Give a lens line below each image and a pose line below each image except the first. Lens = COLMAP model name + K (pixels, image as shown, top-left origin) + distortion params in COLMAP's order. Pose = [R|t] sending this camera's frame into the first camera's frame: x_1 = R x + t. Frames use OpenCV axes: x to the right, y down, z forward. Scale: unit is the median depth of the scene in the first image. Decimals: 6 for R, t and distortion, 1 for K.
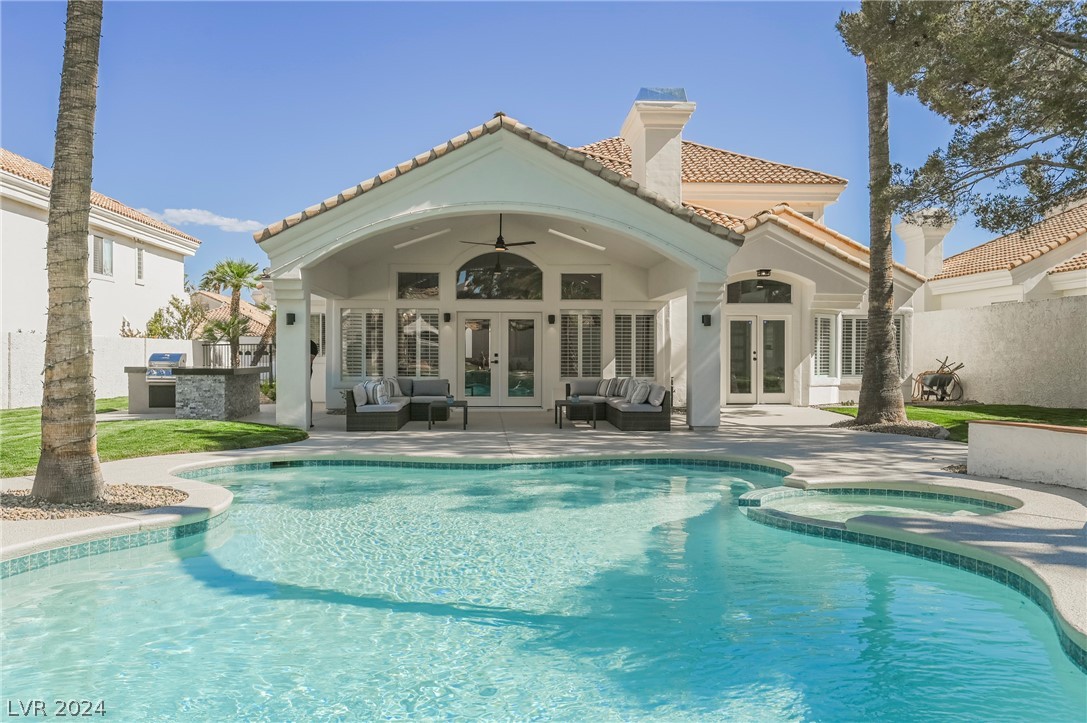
lens RADIAL K [[943.8, 0, 539.9], [0, 943.8, 355.9], [0, 0, 1]] dist [-0.003056, 0.006690]
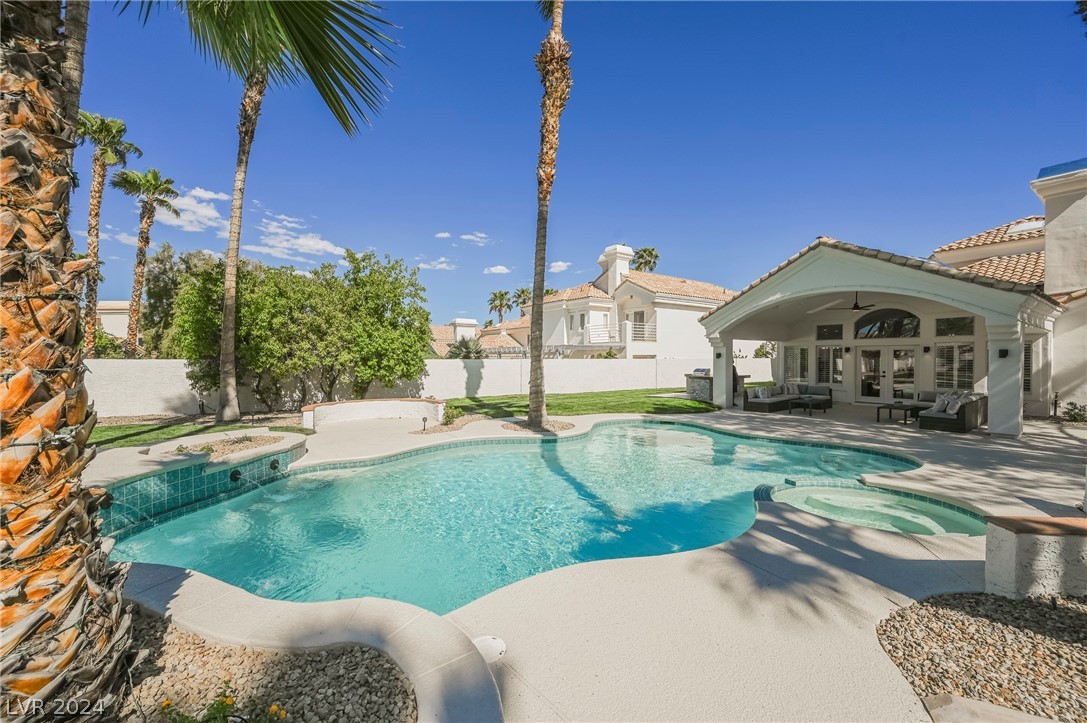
lens RADIAL K [[428.3, 0, 541.7], [0, 428.3, 363.5], [0, 0, 1]] dist [-0.001136, 0.000004]
pose [[0.530114, 0.006693, -0.847900, 0.349262], [0.001992, 0.999956, 0.009139, -0.031236], [0.847924, -0.006533, 0.530078, 0.141737]]
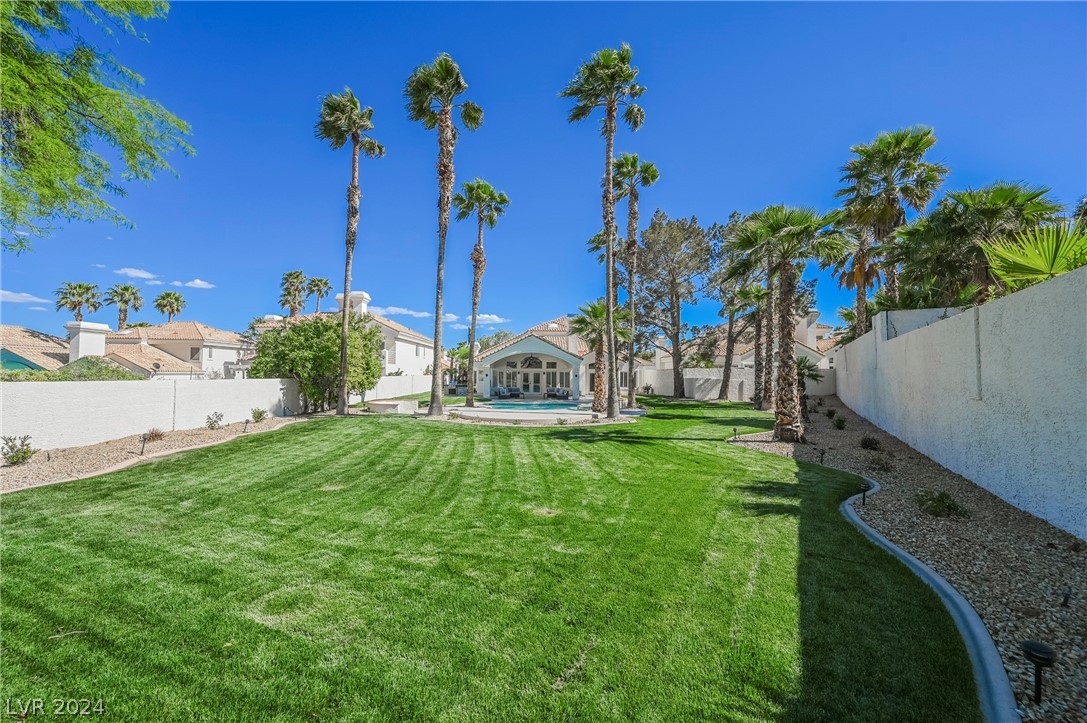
lens RADIAL K [[428.3, 0, 543.2], [0, 428.3, 364.1], [0, 0, 1]] dist [-0.001136, 0.000004]
pose [[0.999832, 0.004917, -0.017646, 0.054332], [-0.005279, 0.999775, -0.020525, -0.052247], [0.017541, 0.020615, 0.999634, -1.127651]]
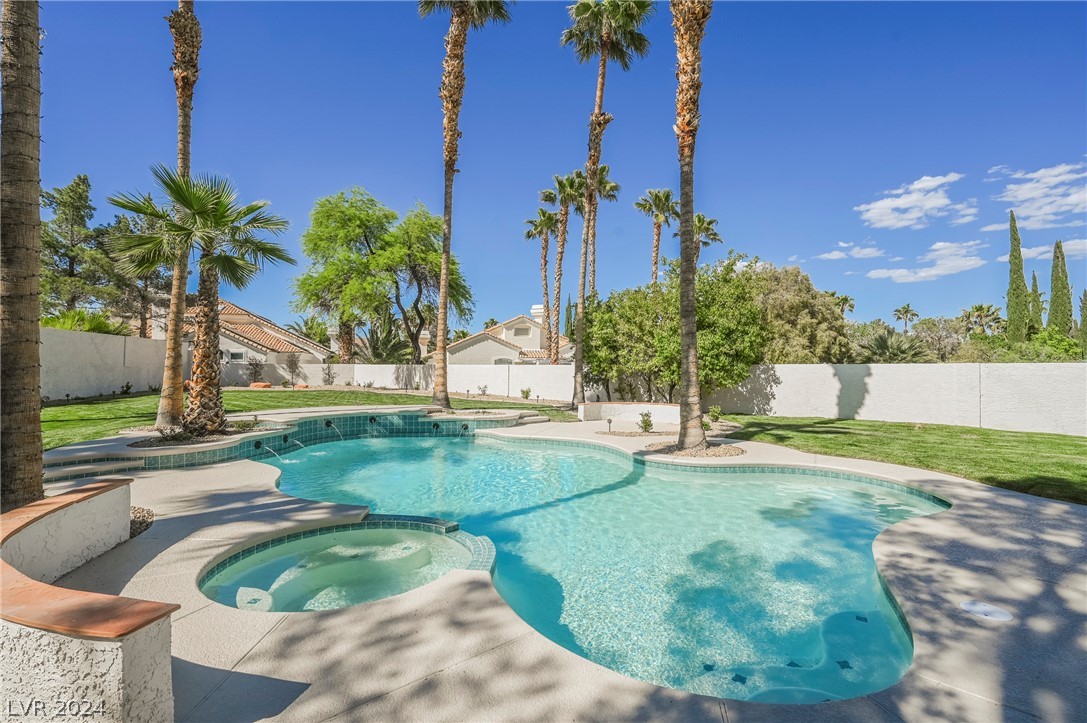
lens RADIAL K [[490.8, 0, 545.1], [0, 490.8, 364.7], [0, 0, 1]] dist [0.001128, 0.000422]
pose [[-0.718174, -0.011091, -0.695776, 0.307741], [-0.002417, 0.999907, -0.013444, -0.016446], [0.695860, -0.007973, -0.718133, 0.840710]]
